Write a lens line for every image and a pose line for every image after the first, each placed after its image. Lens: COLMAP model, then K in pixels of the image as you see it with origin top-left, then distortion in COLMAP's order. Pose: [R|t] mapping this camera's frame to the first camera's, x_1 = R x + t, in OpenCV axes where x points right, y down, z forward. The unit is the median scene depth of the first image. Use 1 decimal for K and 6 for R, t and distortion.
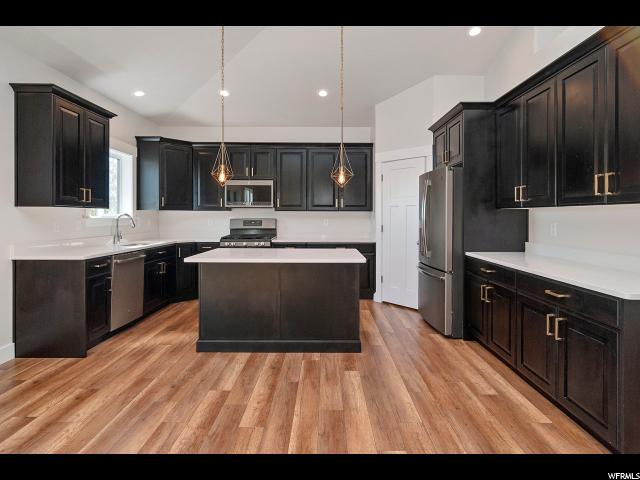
lens RADIAL K [[347.8, 0, 322.8], [0, 347.8, 217.4], [0, 0, 1]] dist [0.002187, 0.005878]
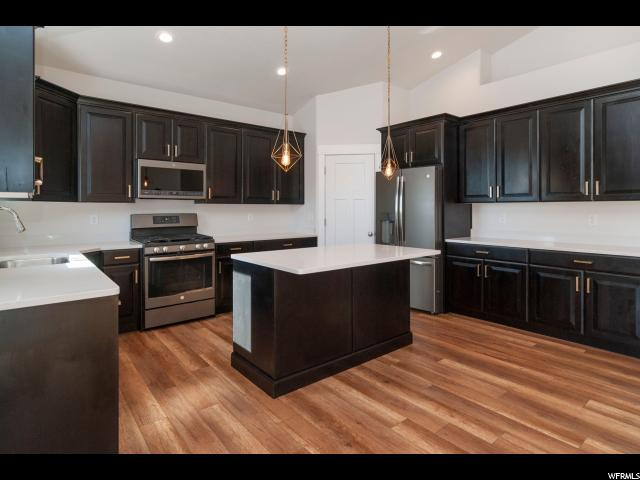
lens RADIAL K [[347.8, 0, 341.9], [0, 347.8, 207.1], [0, 0, 1]] dist [0.002187, 0.005878]
pose [[0.771114, -0.000674, 0.636696, -0.626245], [0.006916, 0.999949, -0.007317, -0.004093], [-0.636659, 0.010045, 0.771080, 0.305725]]
